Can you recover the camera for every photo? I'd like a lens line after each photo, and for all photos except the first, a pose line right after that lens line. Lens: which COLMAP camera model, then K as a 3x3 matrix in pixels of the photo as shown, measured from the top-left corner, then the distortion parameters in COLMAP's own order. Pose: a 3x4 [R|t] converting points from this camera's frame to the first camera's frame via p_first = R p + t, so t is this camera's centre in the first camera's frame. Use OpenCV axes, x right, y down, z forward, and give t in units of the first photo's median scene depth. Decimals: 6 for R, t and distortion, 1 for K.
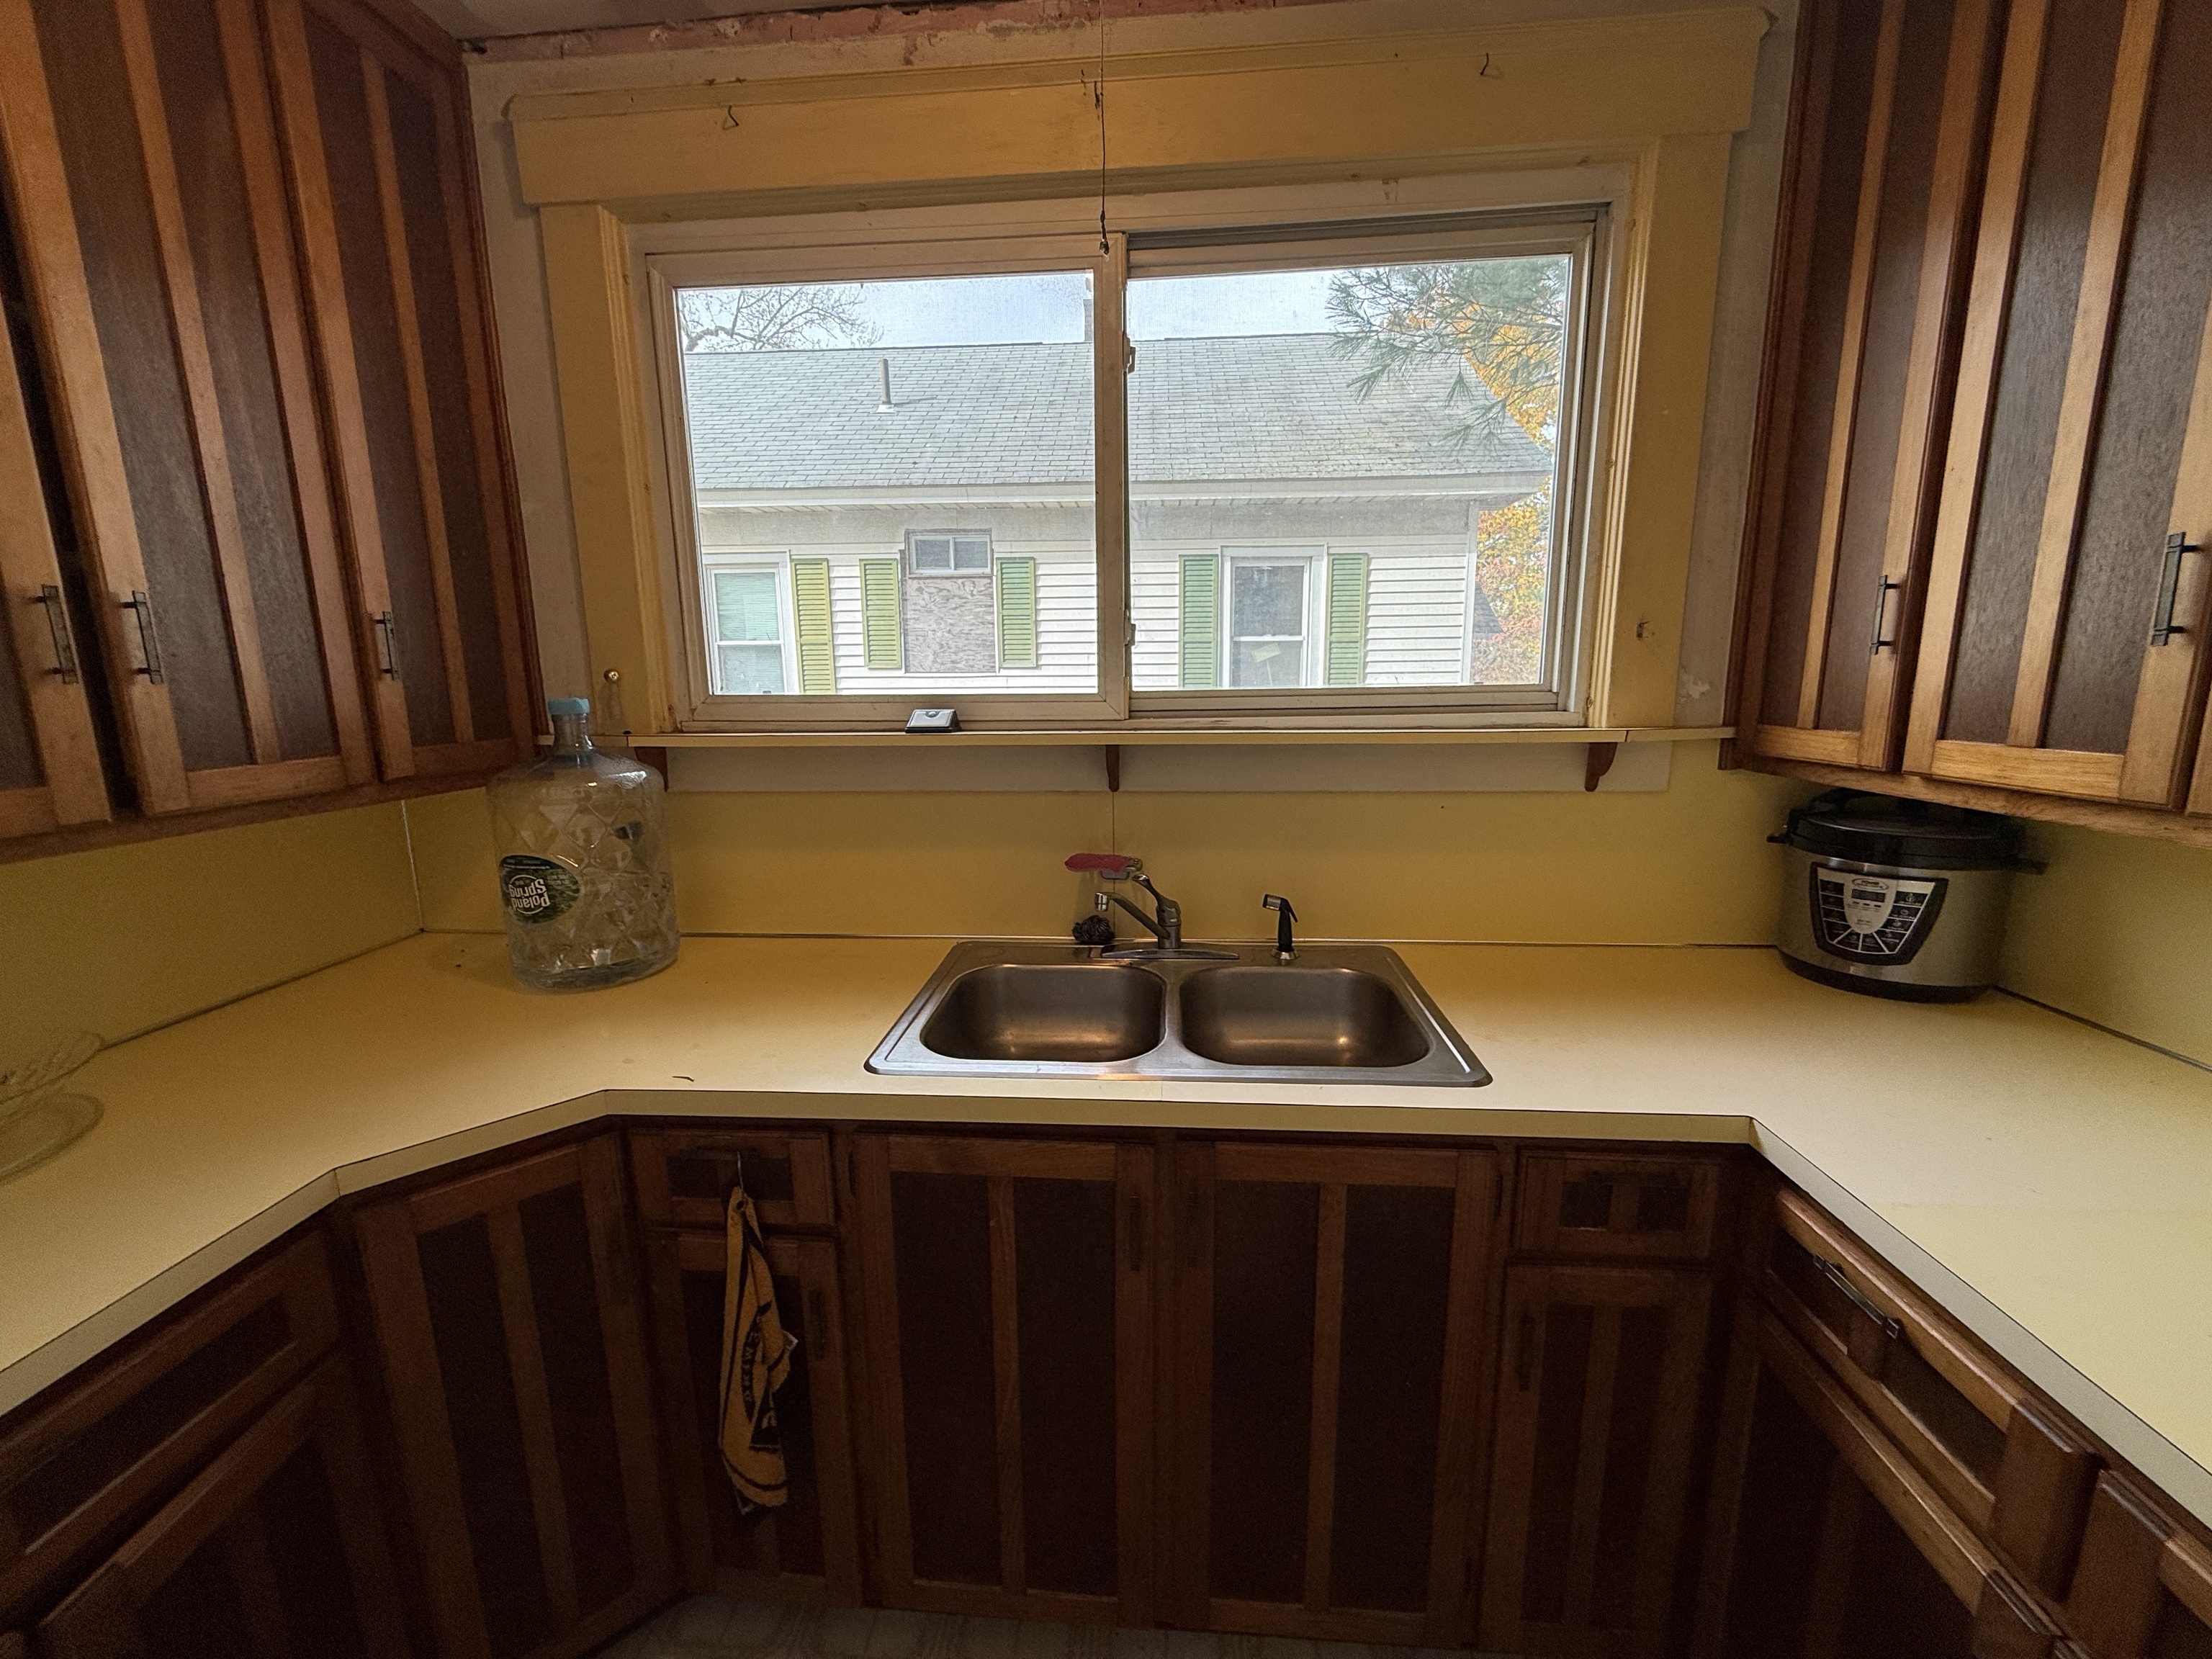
lens RADIAL K [[876.8, 0, 1104.7], [0, 876.8, 829.2], [0, 0, 1]] dist [0.002667, -0.000144]
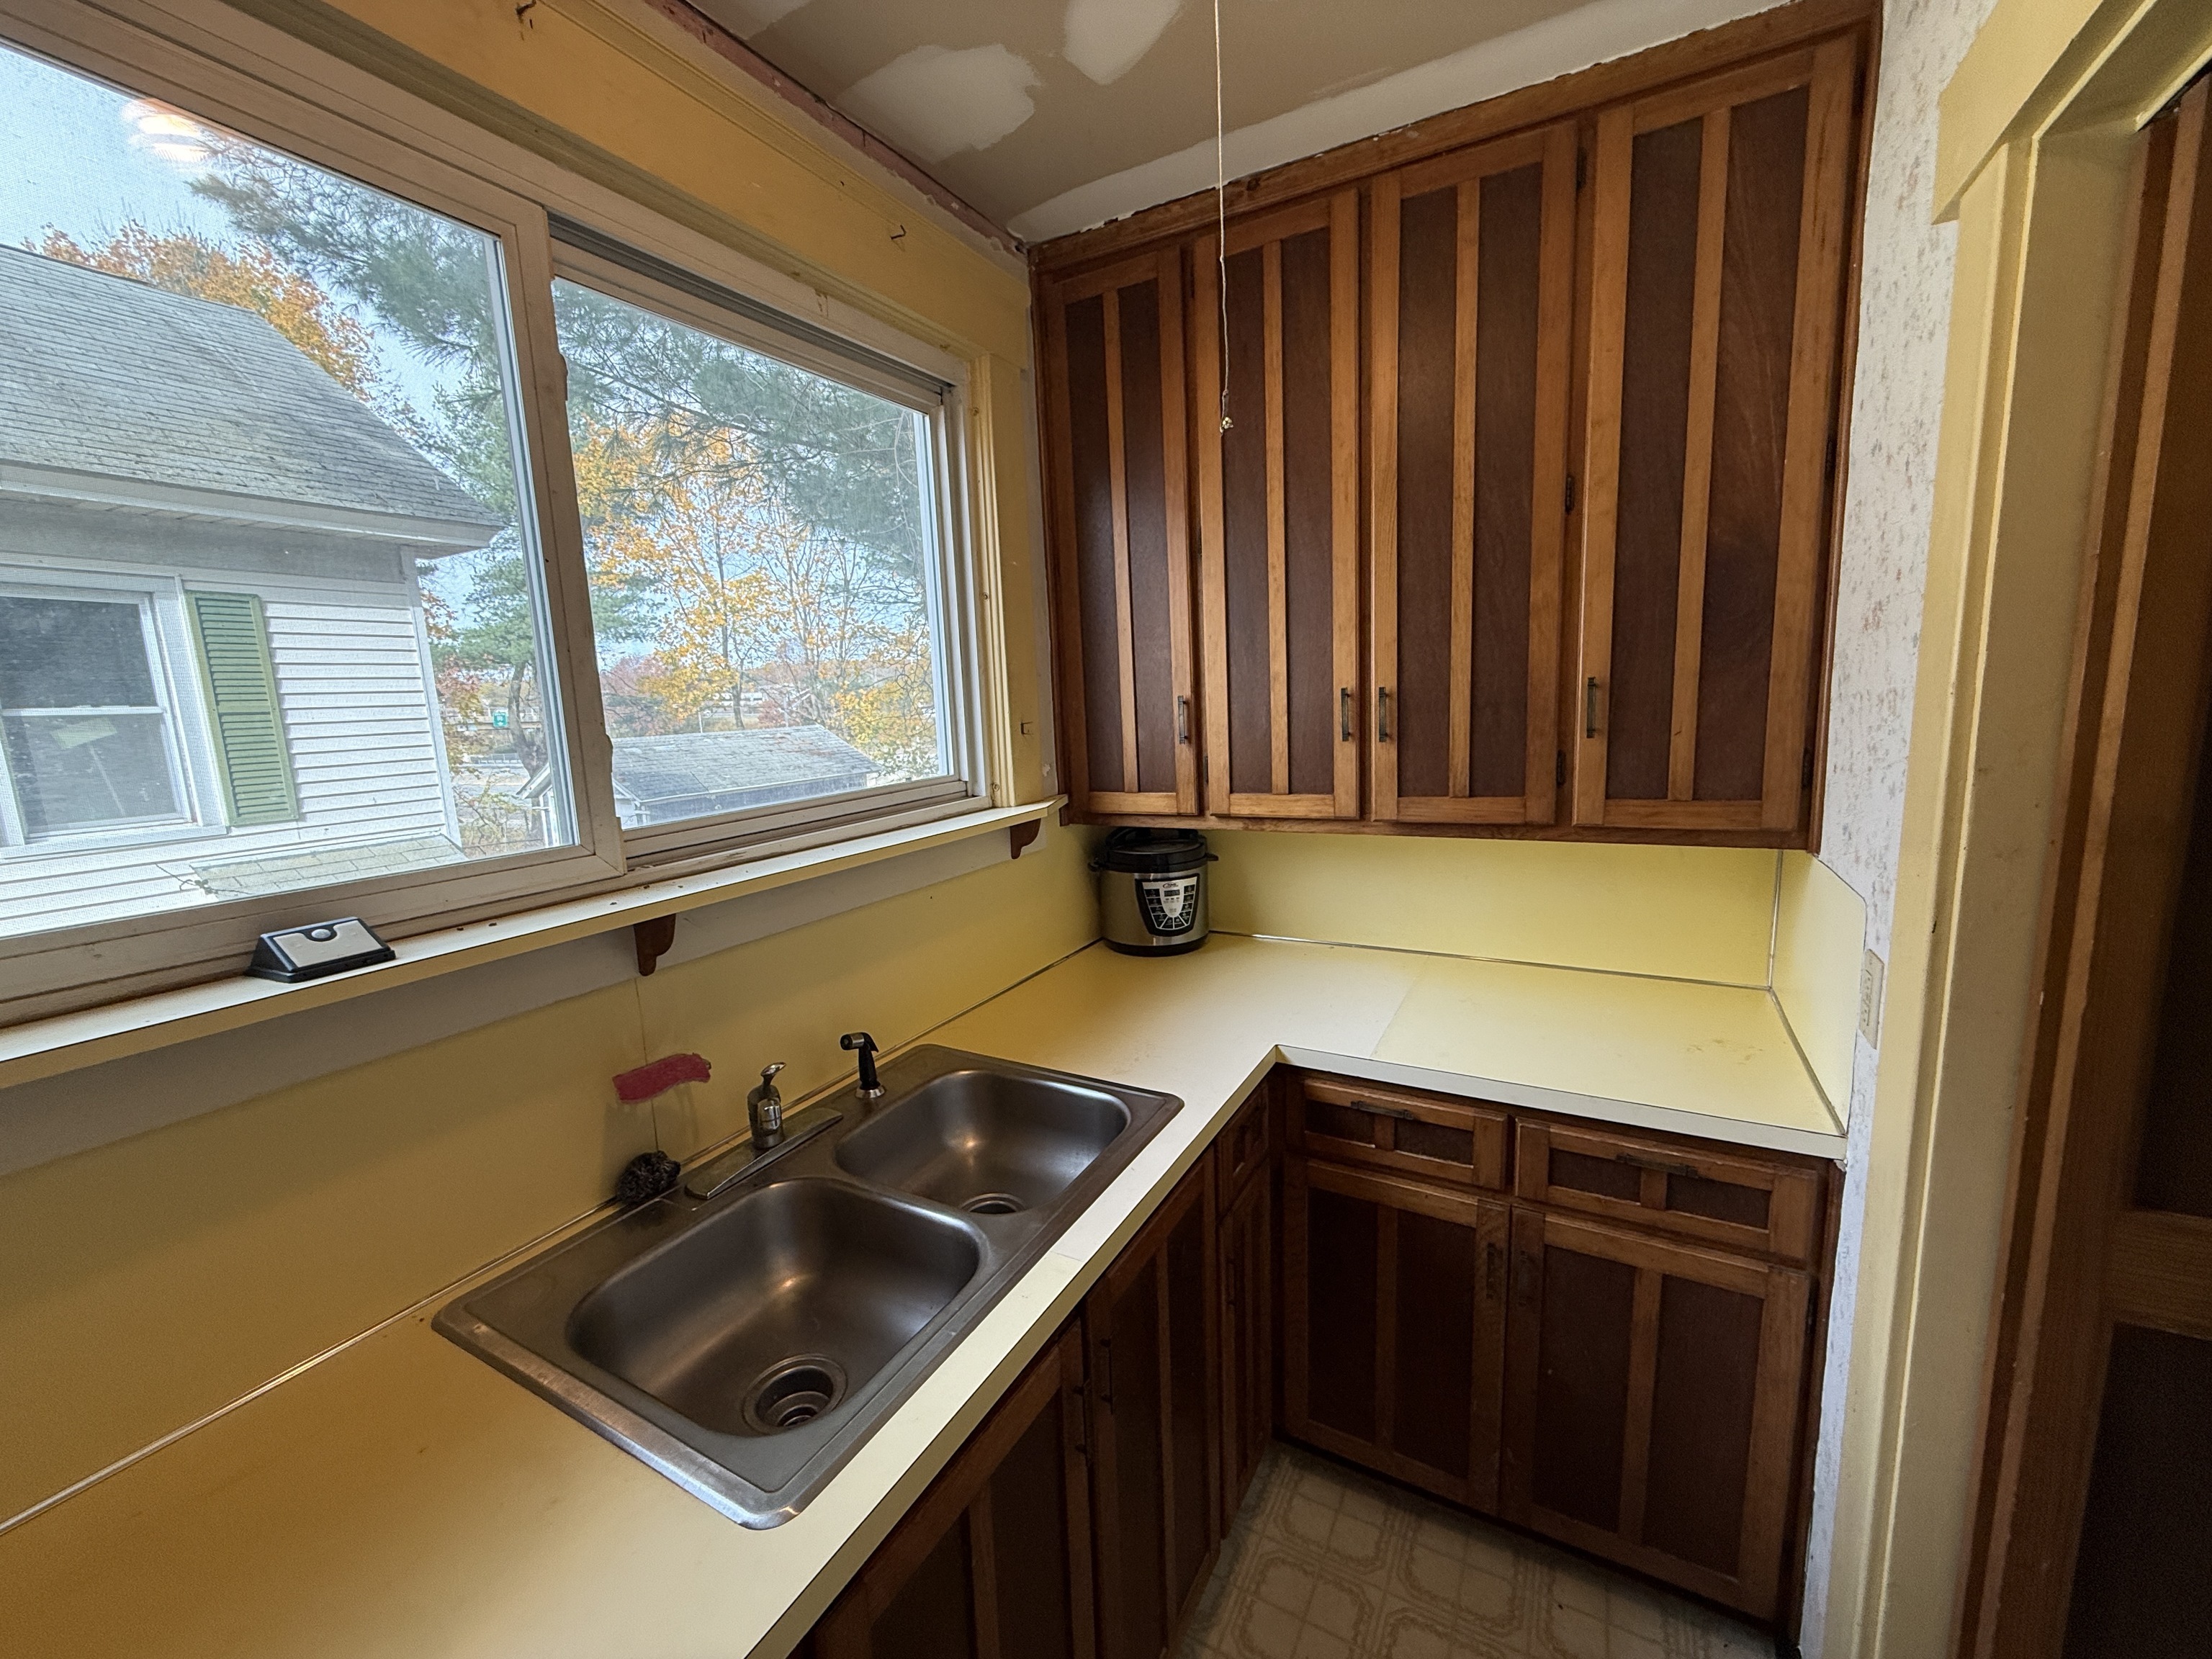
lens RADIAL K [[876.8, 0, 1102.6], [0, 876.8, 830.6], [0, 0, 1]] dist [0.002667, -0.000144]
pose [[0.416606, -0.147615, 0.897022, -0.503011], [0.198982, 0.977609, 0.068463, -0.145654], [-0.887043, 0.149969, 0.436650, 0.363985]]
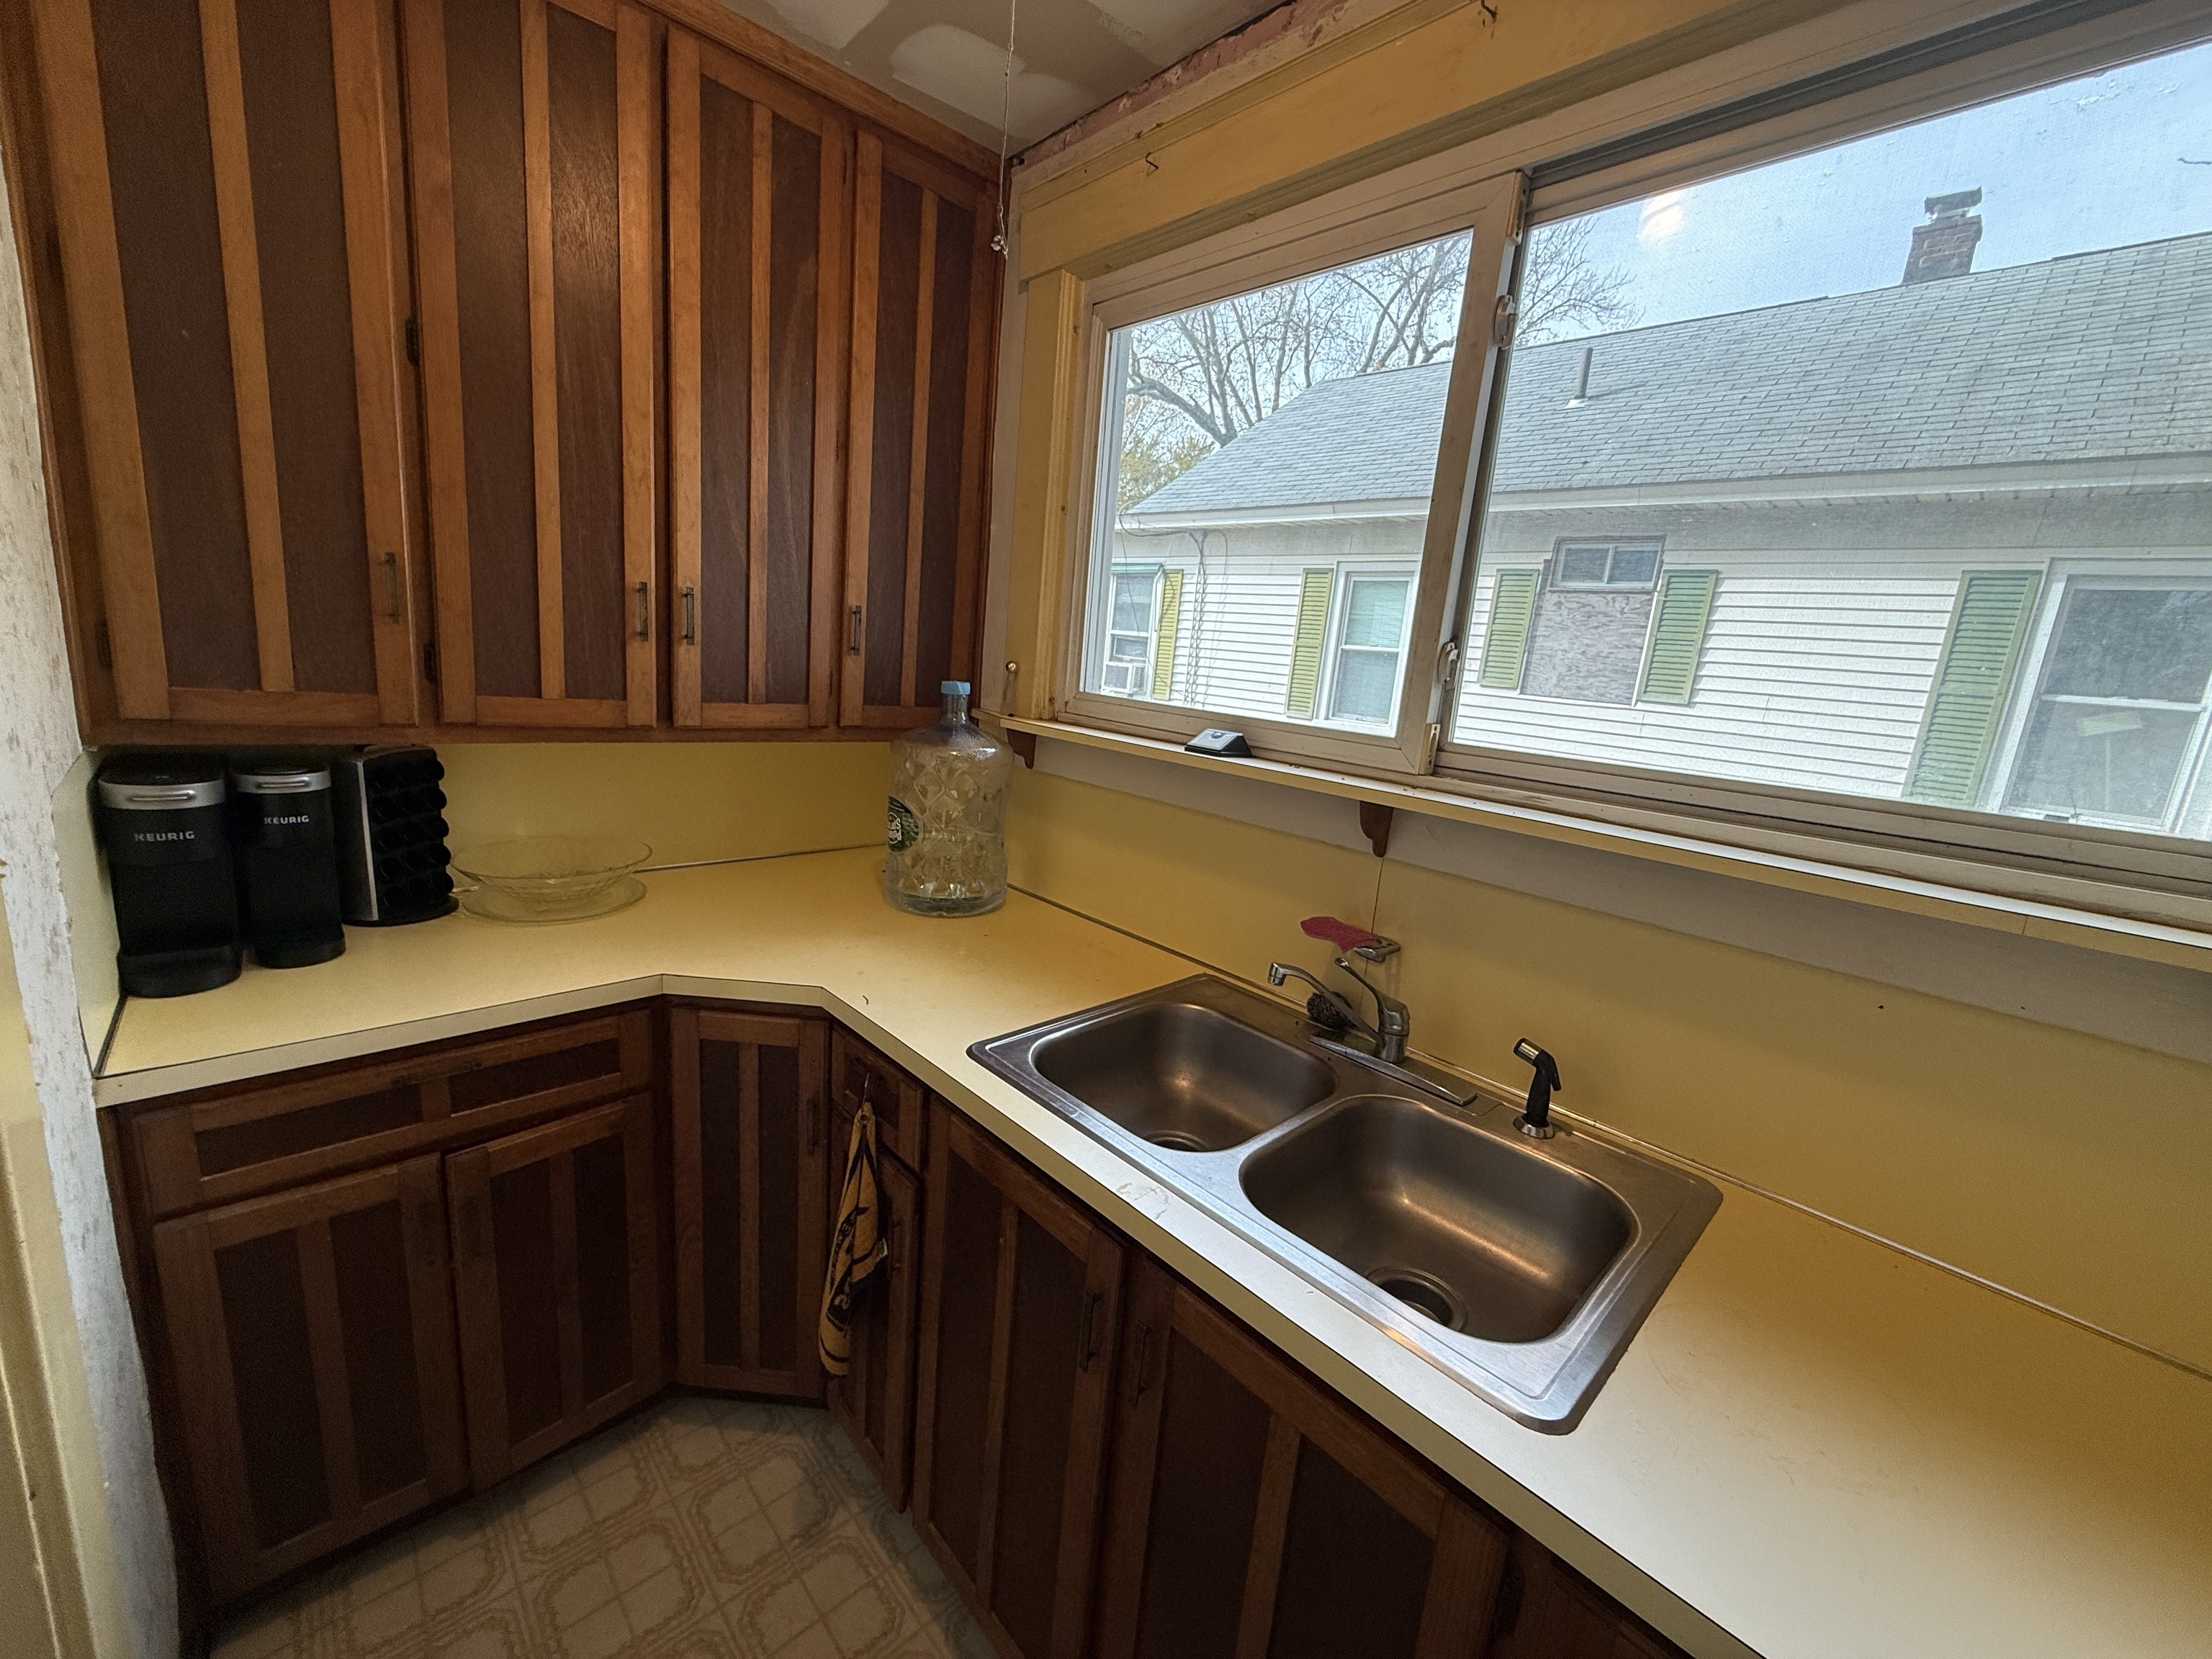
lens RADIAL K [[876.8, 0, 1106.0], [0, 876.8, 829.4], [0, 0, 1]] dist [0.002667, -0.000144]
pose [[0.738642, 0.208408, -0.641072, 0.380081], [-0.212774, 0.974472, 0.071635, -0.078964], [0.639636, 0.083491, 0.764130, 0.207126]]
